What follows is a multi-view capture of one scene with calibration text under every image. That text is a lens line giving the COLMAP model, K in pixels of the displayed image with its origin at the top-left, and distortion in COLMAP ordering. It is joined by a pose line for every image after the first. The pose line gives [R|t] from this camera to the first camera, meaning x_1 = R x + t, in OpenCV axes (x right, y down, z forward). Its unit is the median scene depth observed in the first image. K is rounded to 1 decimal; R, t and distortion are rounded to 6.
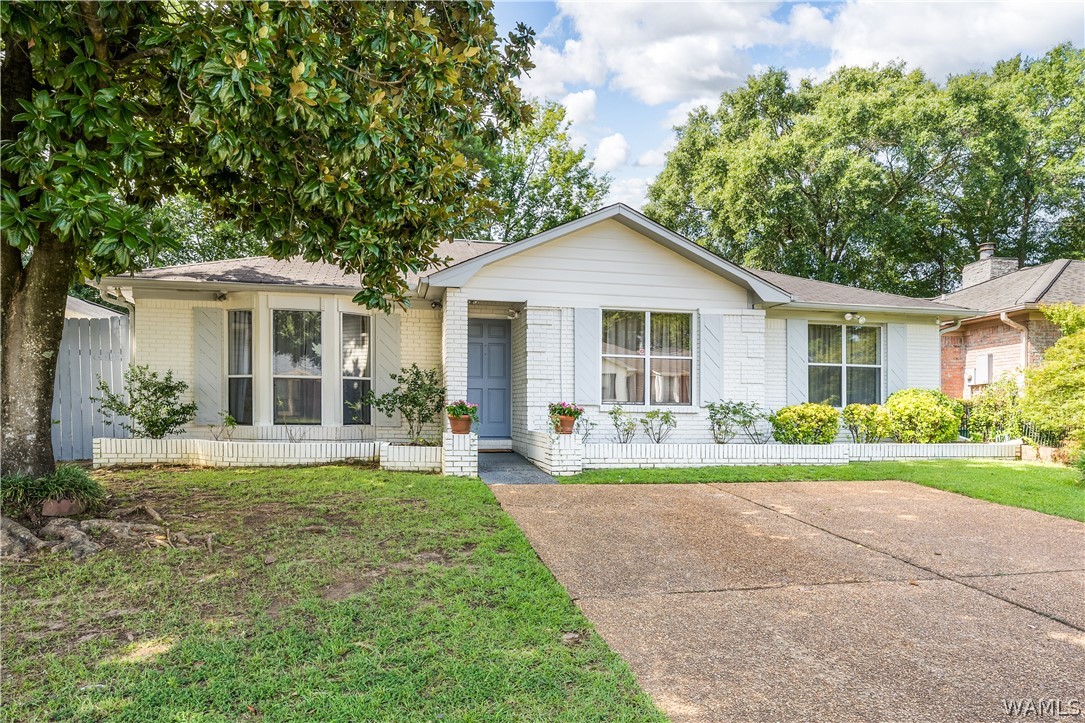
lens RADIAL K [[642.3, 0, 542.5], [0, 642.3, 361.5], [0, 0, 1]] dist [-0.003472, -0.000942]
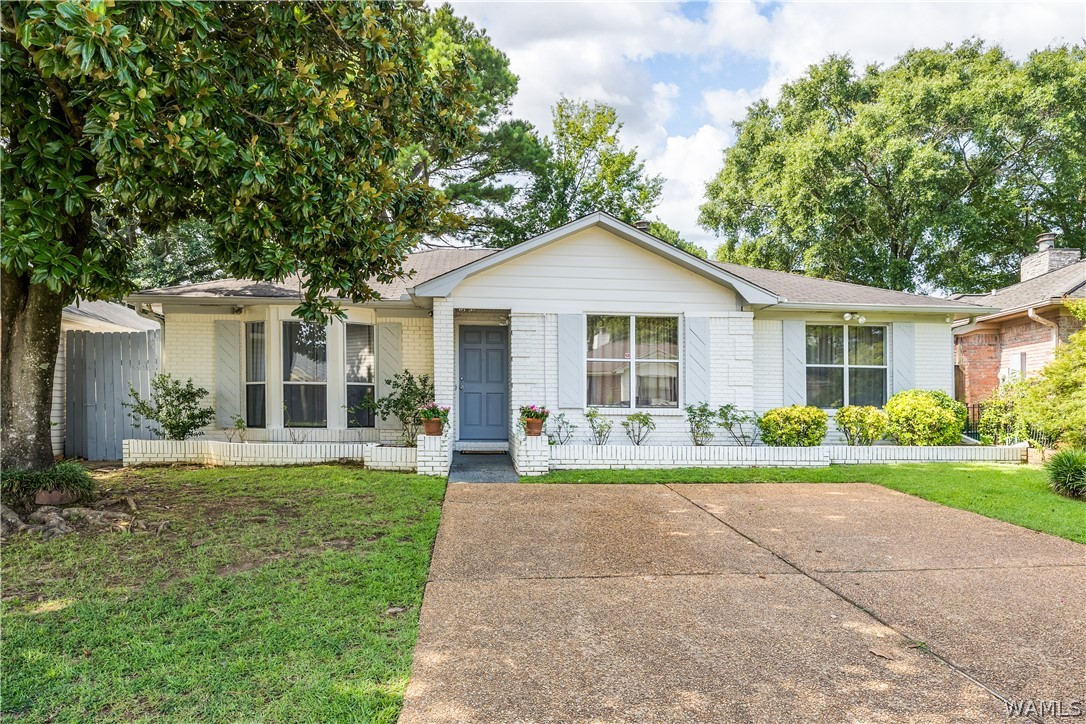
lens RADIAL K [[642.7, 0, 531.9], [0, 642.7, 364.9], [0, 0, 1]] dist [-0.003918, -0.000219]
pose [[0.993578, -0.012035, -0.112509, 0.124264], [0.011890, 0.999927, -0.001961, -0.000054], [0.112525, 0.000610, 0.993649, -0.029954]]
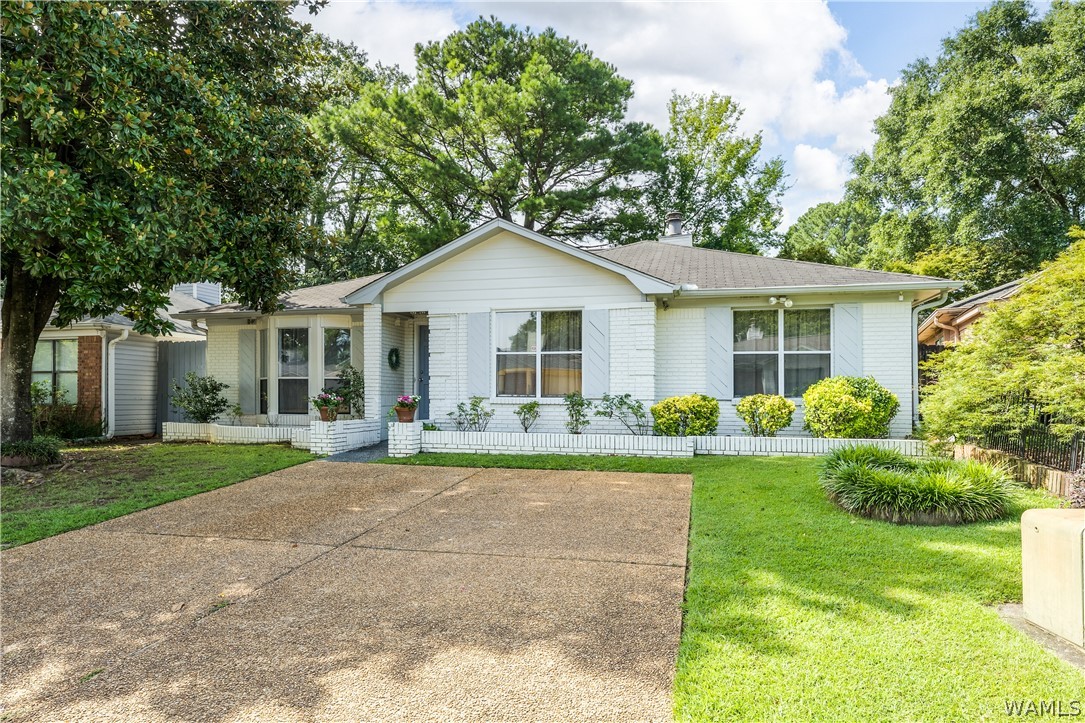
lens RADIAL K [[591.8, 0, 485.2], [0, 591.8, 356.3], [0, 0, 1]] dist [-0.006231, -0.000597]
pose [[0.906606, -0.036580, -0.420389, 0.523667], [0.035563, 0.999315, -0.010260, 0.005399], [0.420476, -0.005648, 0.907286, 0.054192]]
